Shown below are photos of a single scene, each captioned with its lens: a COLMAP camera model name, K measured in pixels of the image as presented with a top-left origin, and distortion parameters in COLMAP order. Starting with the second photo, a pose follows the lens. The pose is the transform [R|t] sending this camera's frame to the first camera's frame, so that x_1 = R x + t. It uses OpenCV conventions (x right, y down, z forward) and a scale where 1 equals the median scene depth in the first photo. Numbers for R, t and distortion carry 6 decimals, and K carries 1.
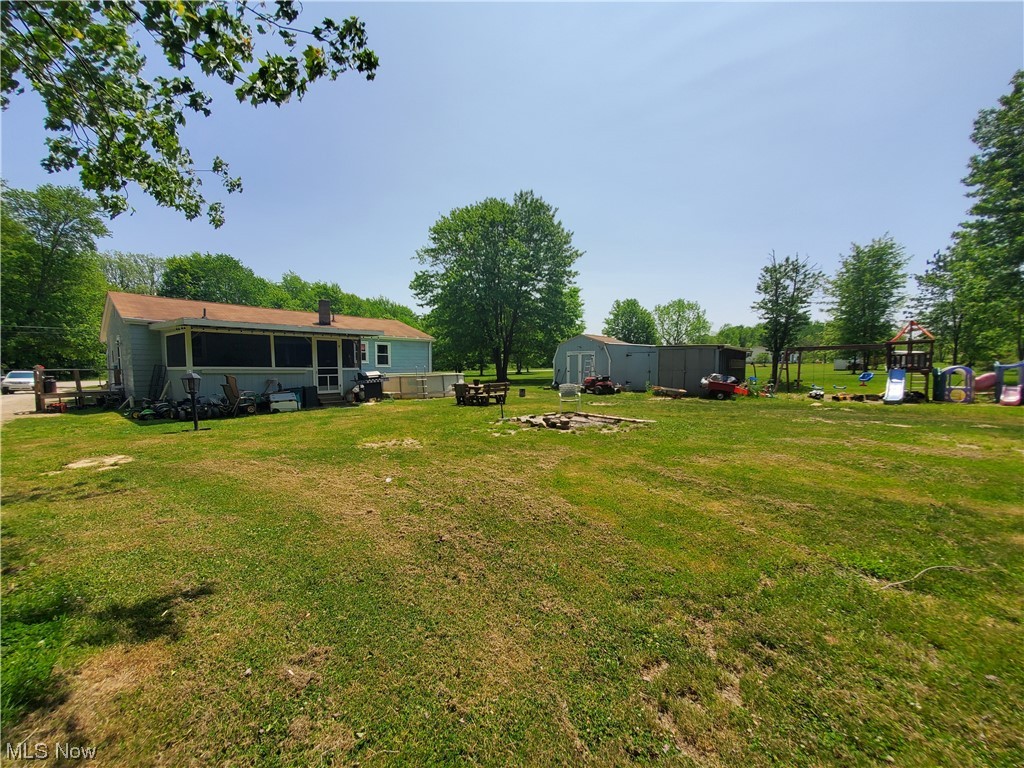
lens RADIAL K [[404.0, 0, 513.3], [0, 404.0, 399.7], [0, 0, 1]] dist [0.003187, -0.003536]
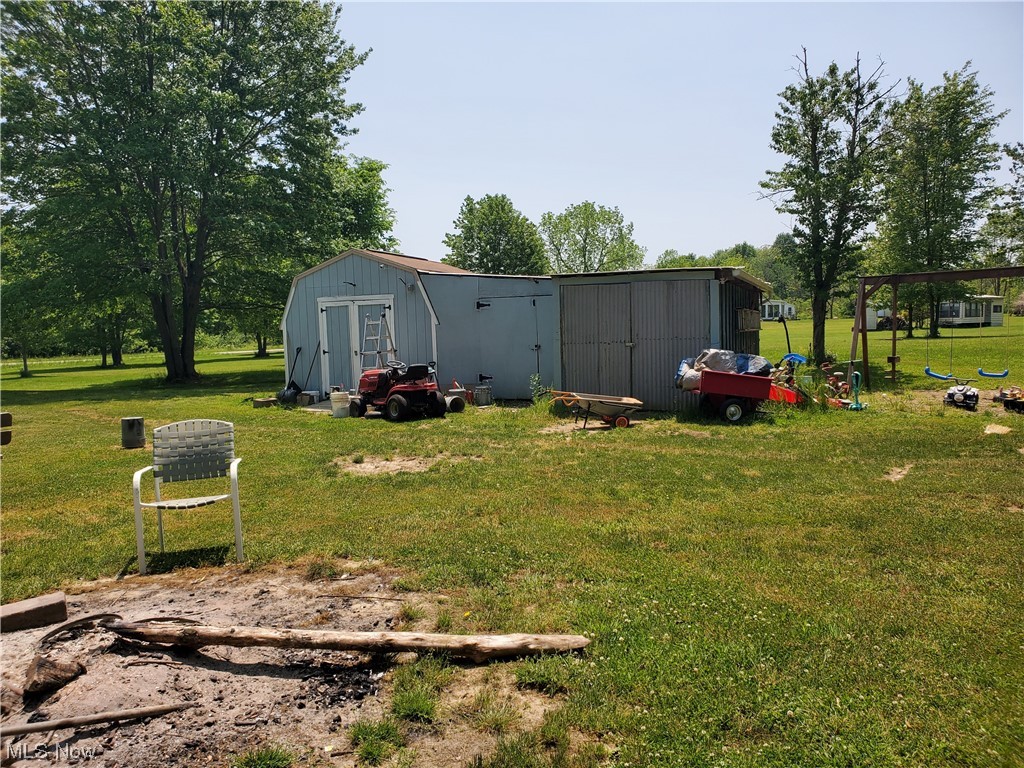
lens RADIAL K [[797.9, 0, 522.7], [0, 797.9, 386.9], [0, 0, 1]] dist [0.009330, 0.002200]
pose [[0.953616, -0.046377, 0.297432, 0.118232], [0.051784, 0.998605, -0.010322, -0.029322], [-0.296539, 0.025245, 0.954687, 0.347346]]
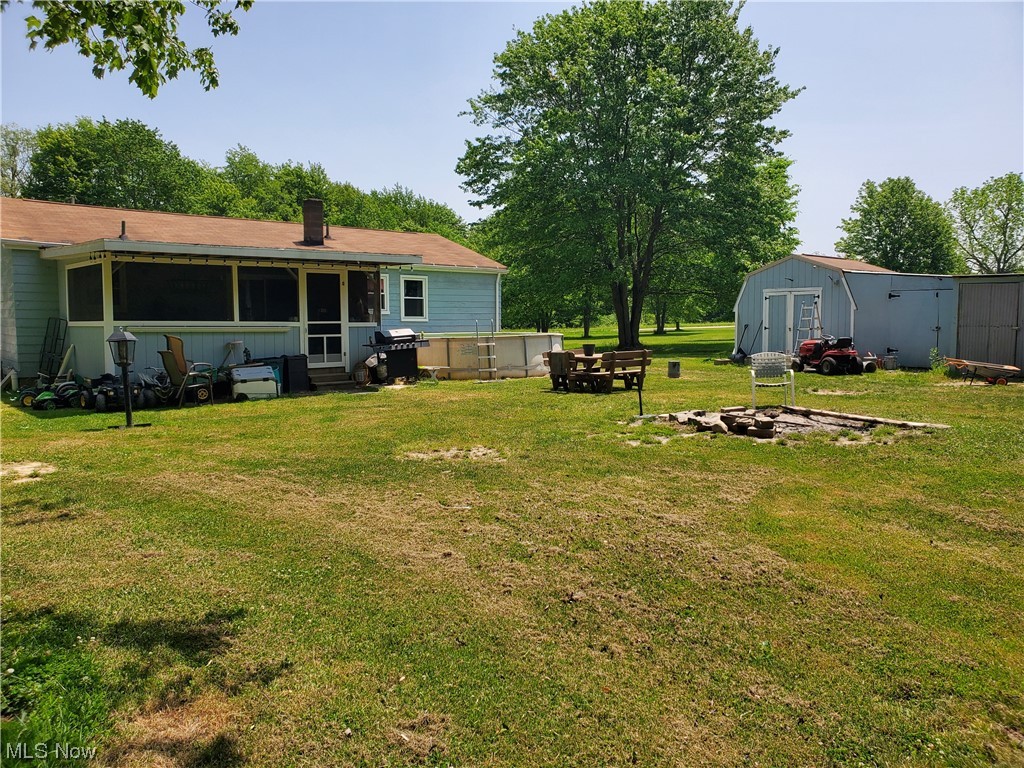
lens RADIAL K [[797.9, 0, 522.7], [0, 797.9, 386.9], [0, 0, 1]] dist [0.009330, 0.002200]
pose [[0.988067, 0.010157, -0.153692, -0.012018], [-0.009744, 0.999947, 0.003443, 0.003236], [0.153719, -0.001905, 0.988113, -0.039199]]
